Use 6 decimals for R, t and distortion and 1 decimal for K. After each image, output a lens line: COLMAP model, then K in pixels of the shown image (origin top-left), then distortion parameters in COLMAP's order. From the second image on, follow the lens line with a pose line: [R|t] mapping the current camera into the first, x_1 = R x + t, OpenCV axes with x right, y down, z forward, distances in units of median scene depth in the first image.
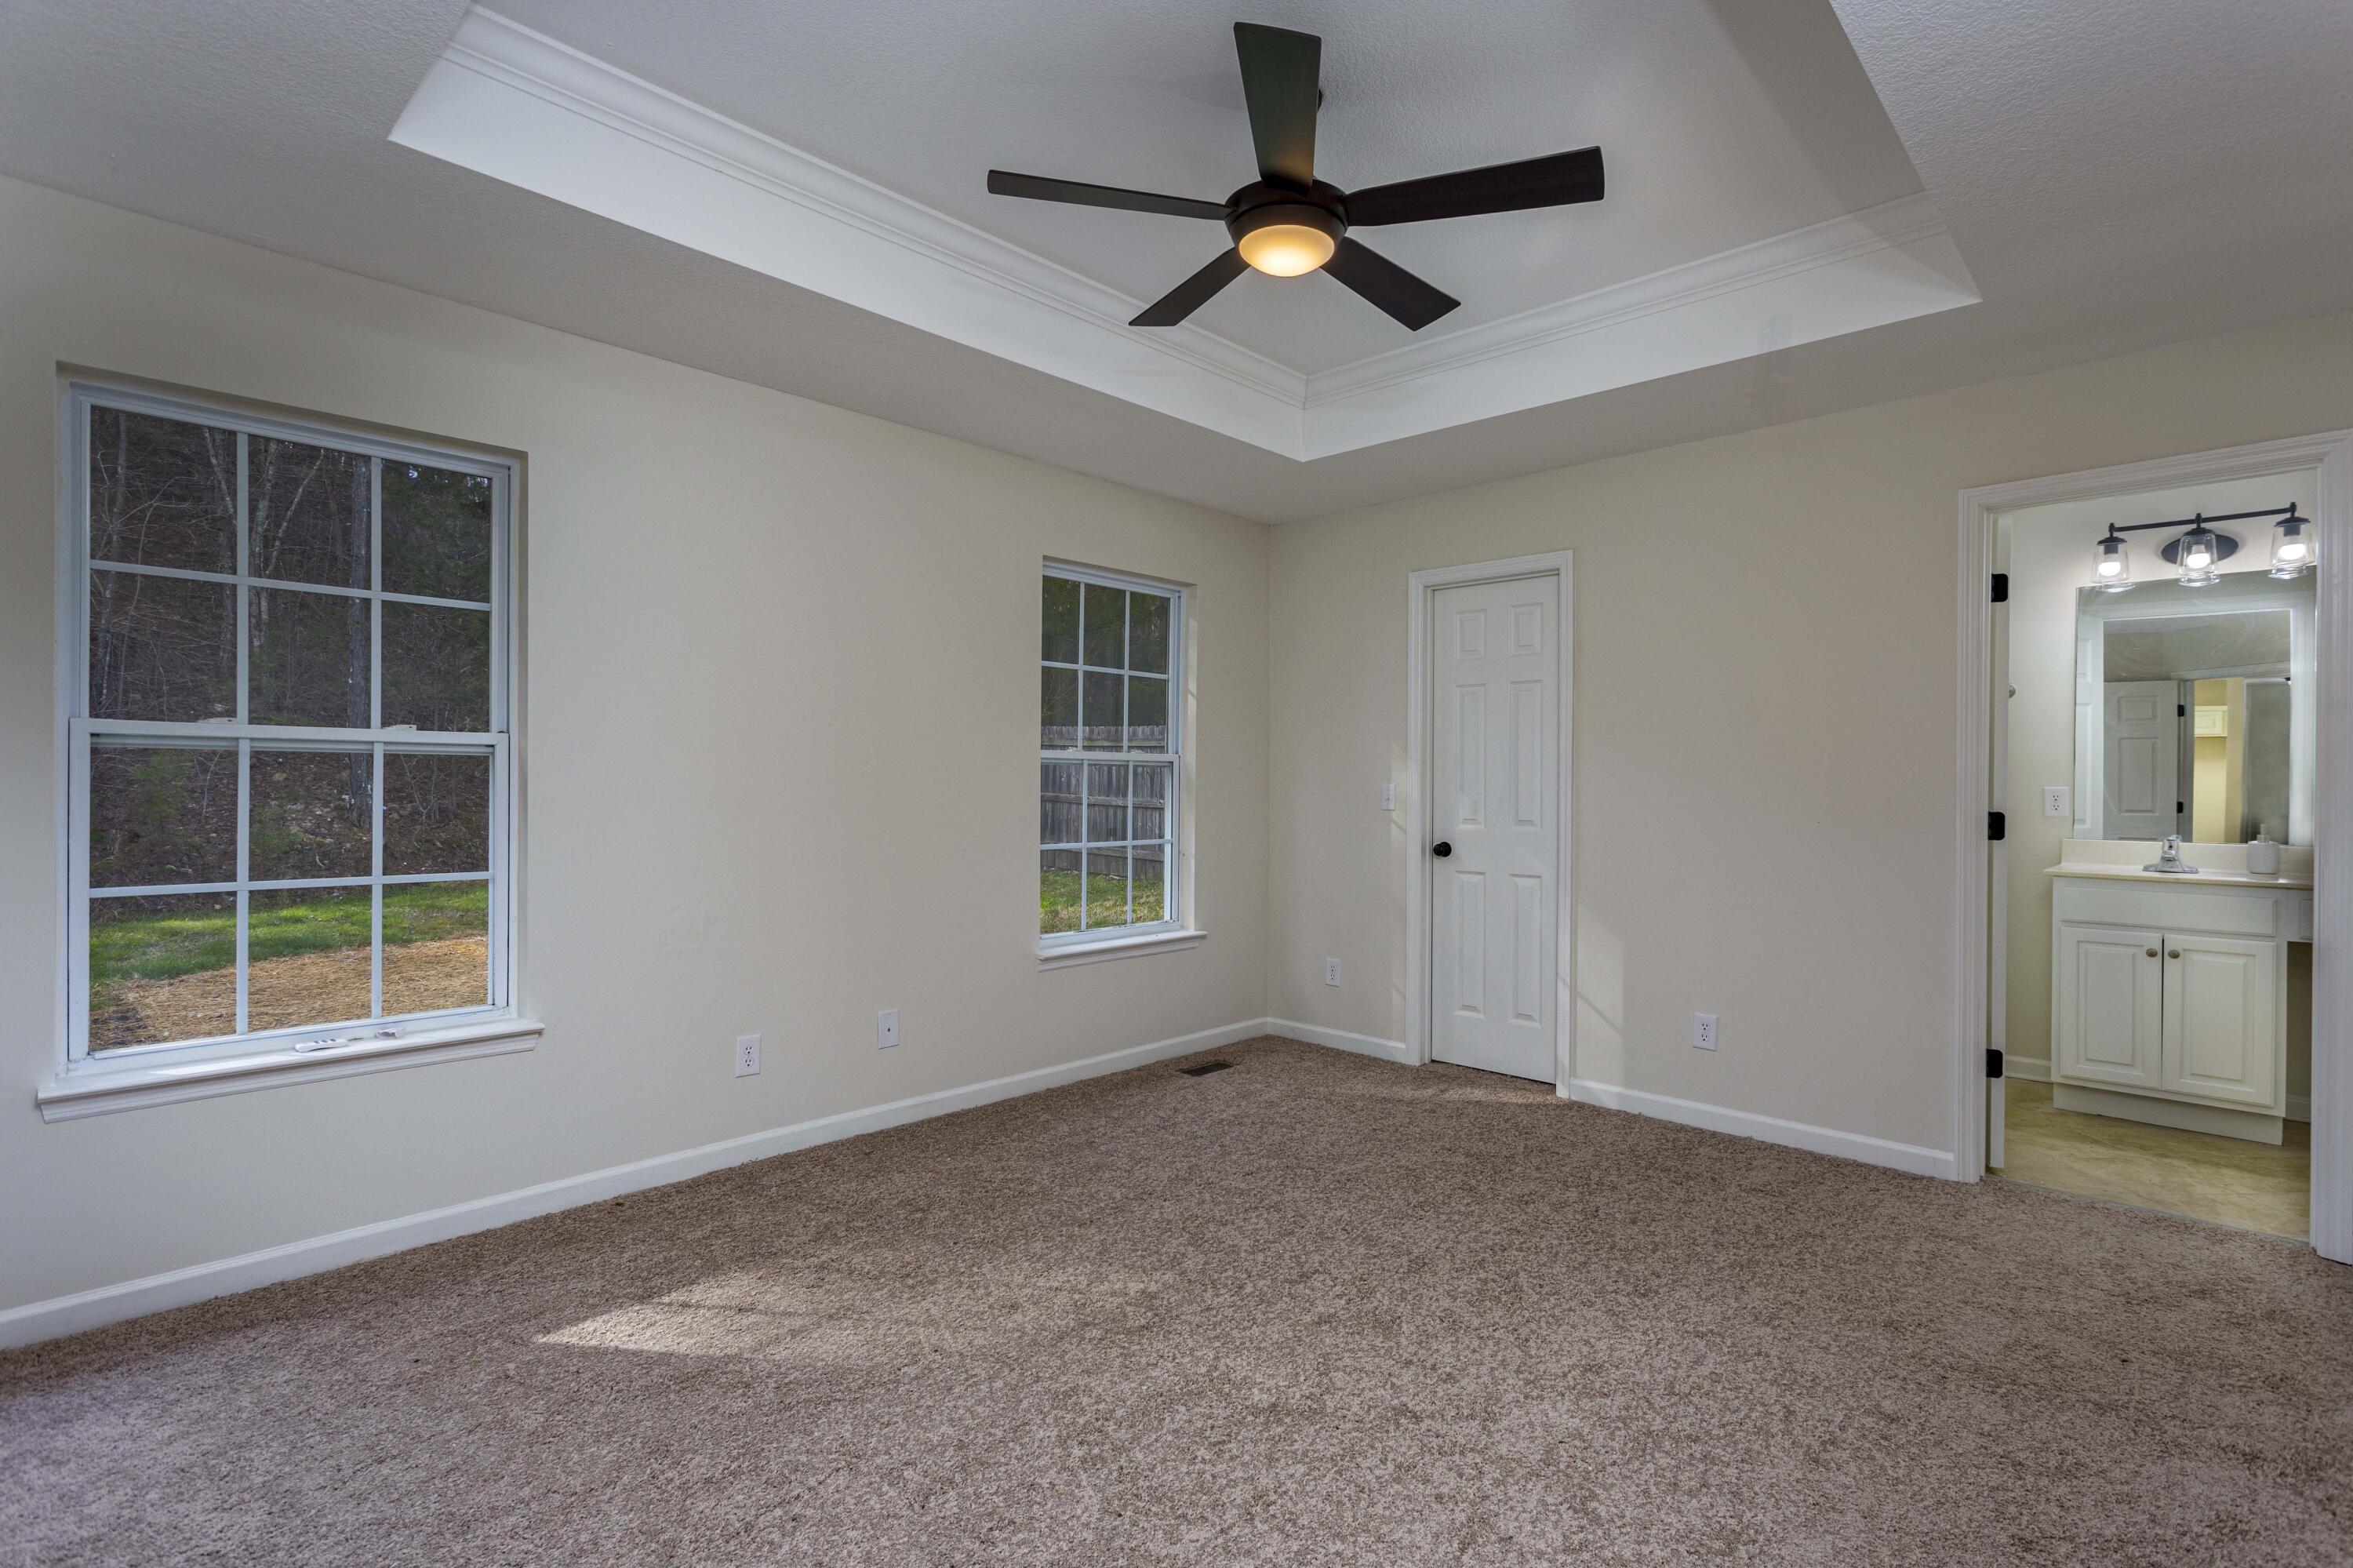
lens RADIAL K [[1099.1, 0, 1179.2], [0, 1099.1, 791.5], [0, 0, 1]] dist [0.004201, 0.001539]
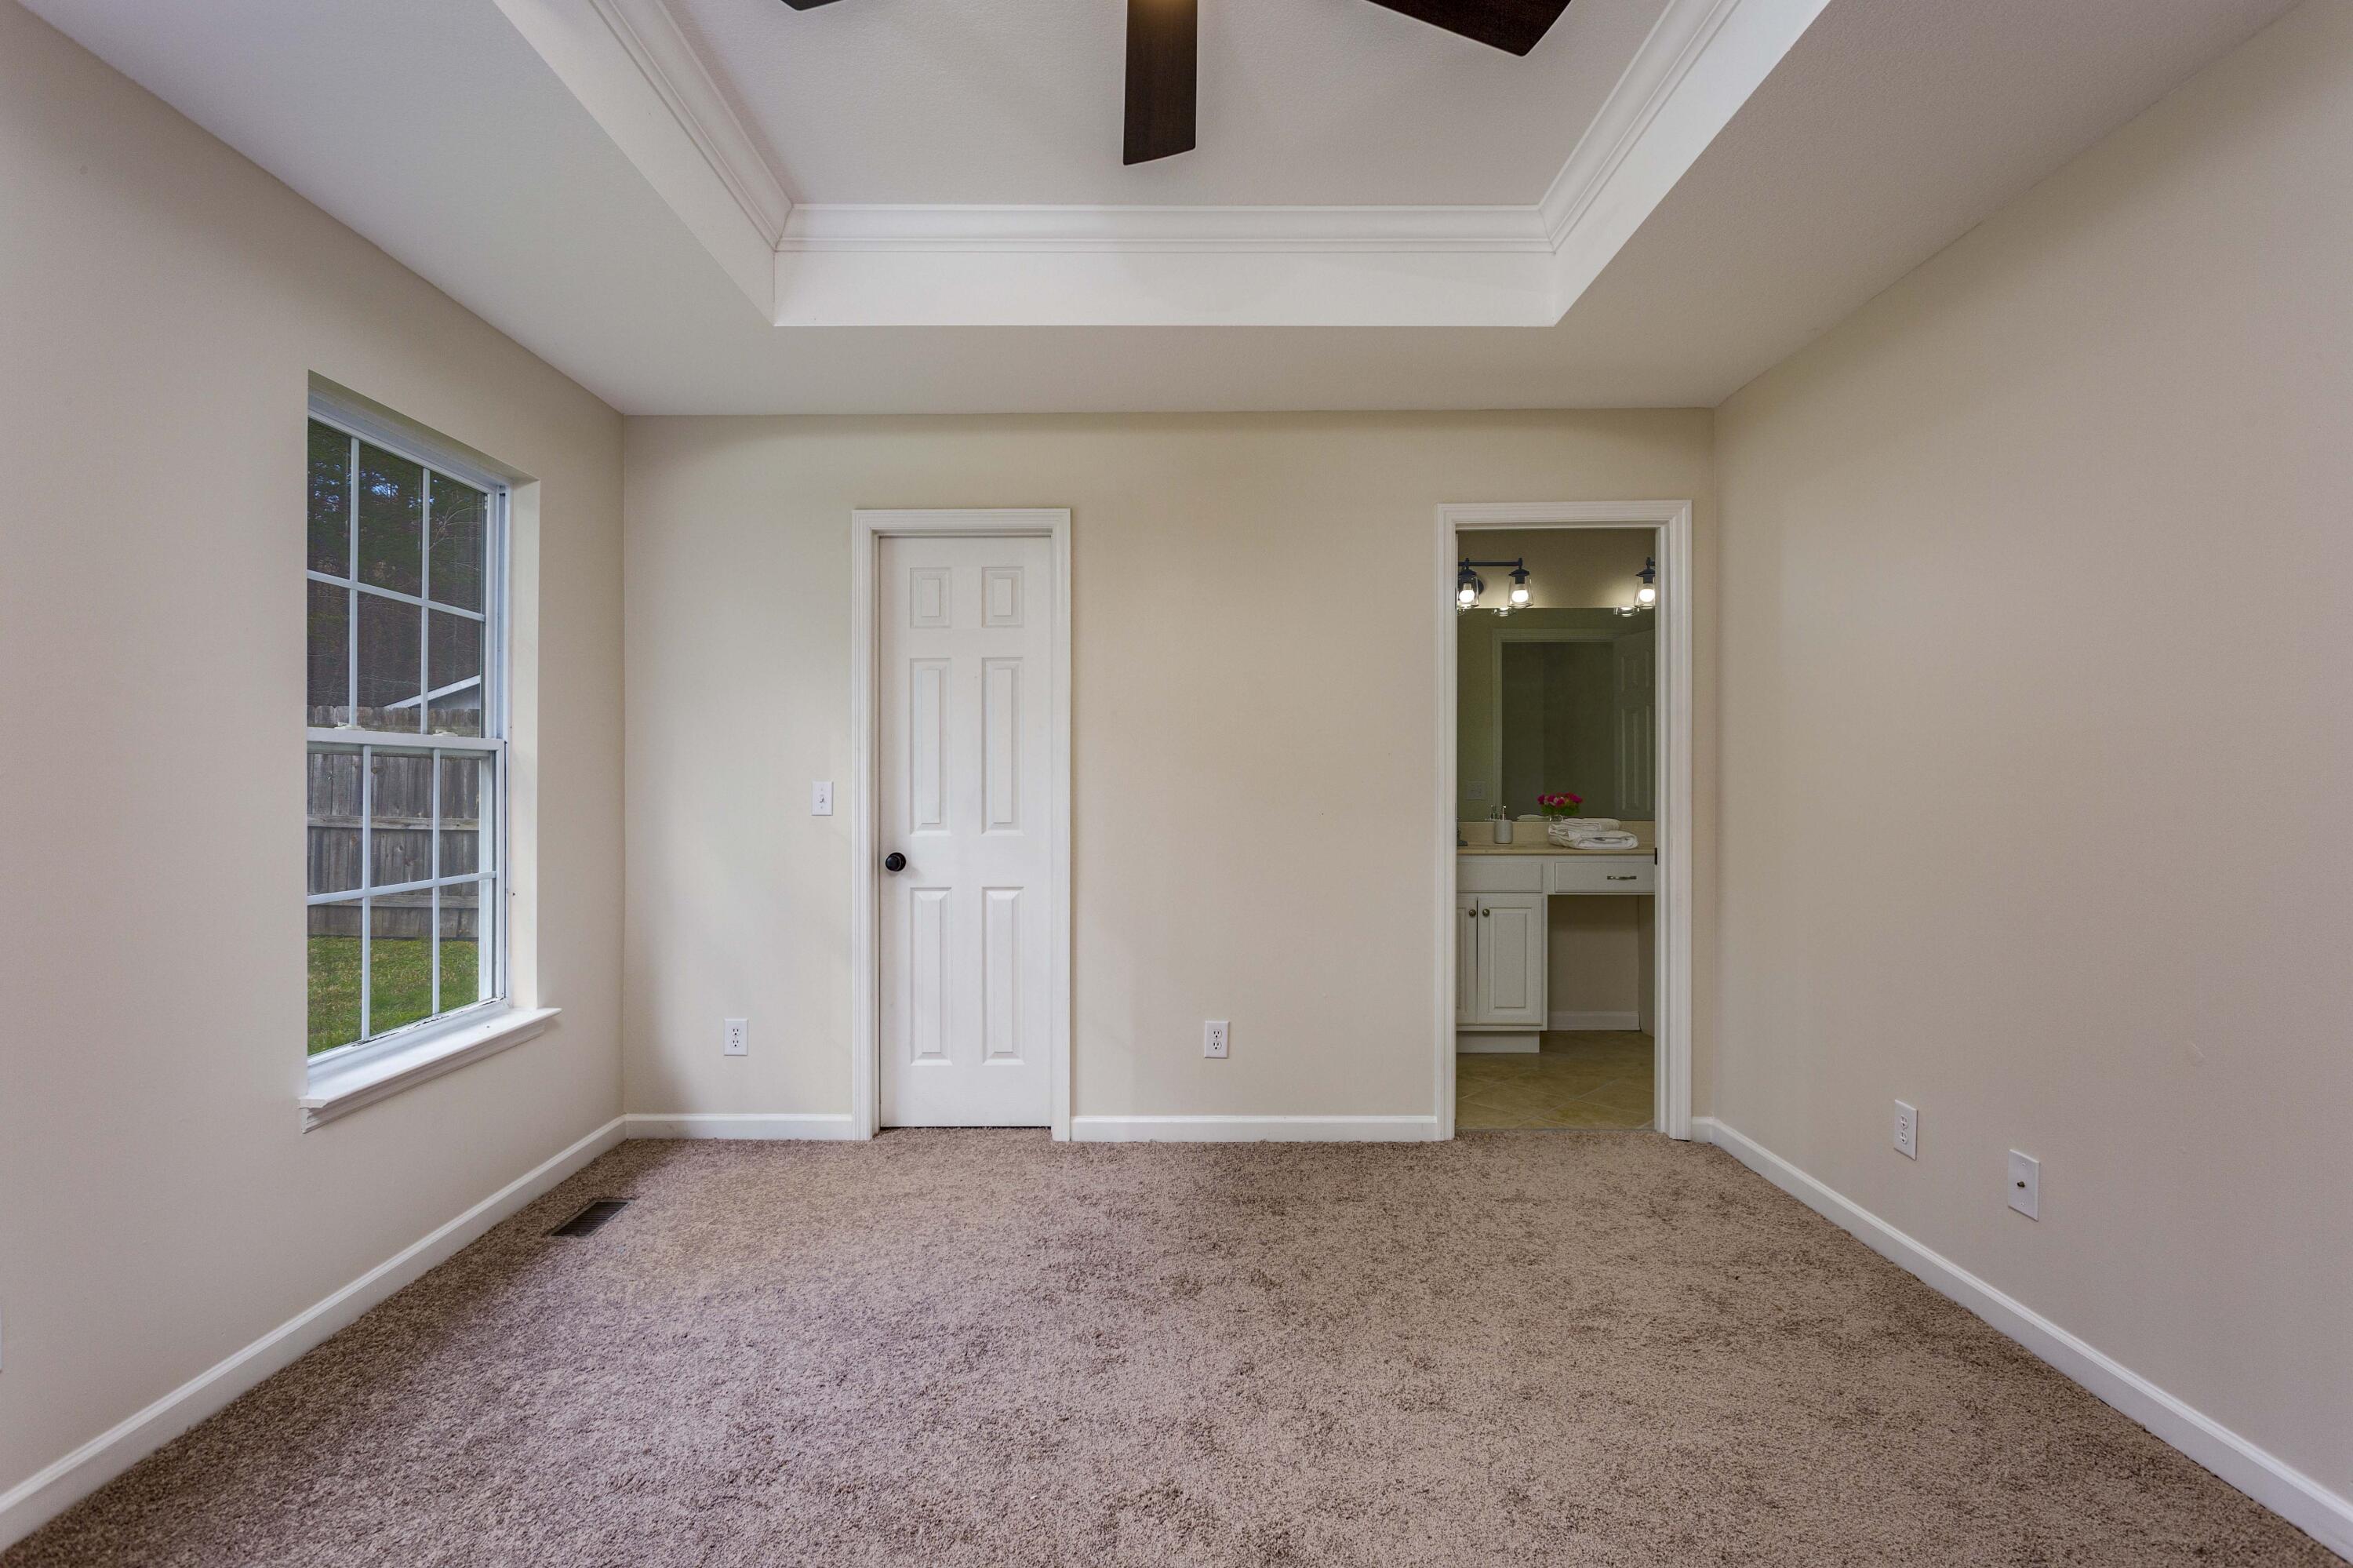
lens RADIAL K [[1129.2, 0, 1176.5], [0, 1129.2, 784.0], [0, 0, 1]] dist [-0.000042, 0.000518]
pose [[0.728246, -0.012620, 0.685199, -0.191886], [0.013835, 0.999897, 0.003711, -0.004888], [-0.685176, 0.006777, 0.728346, 0.286881]]
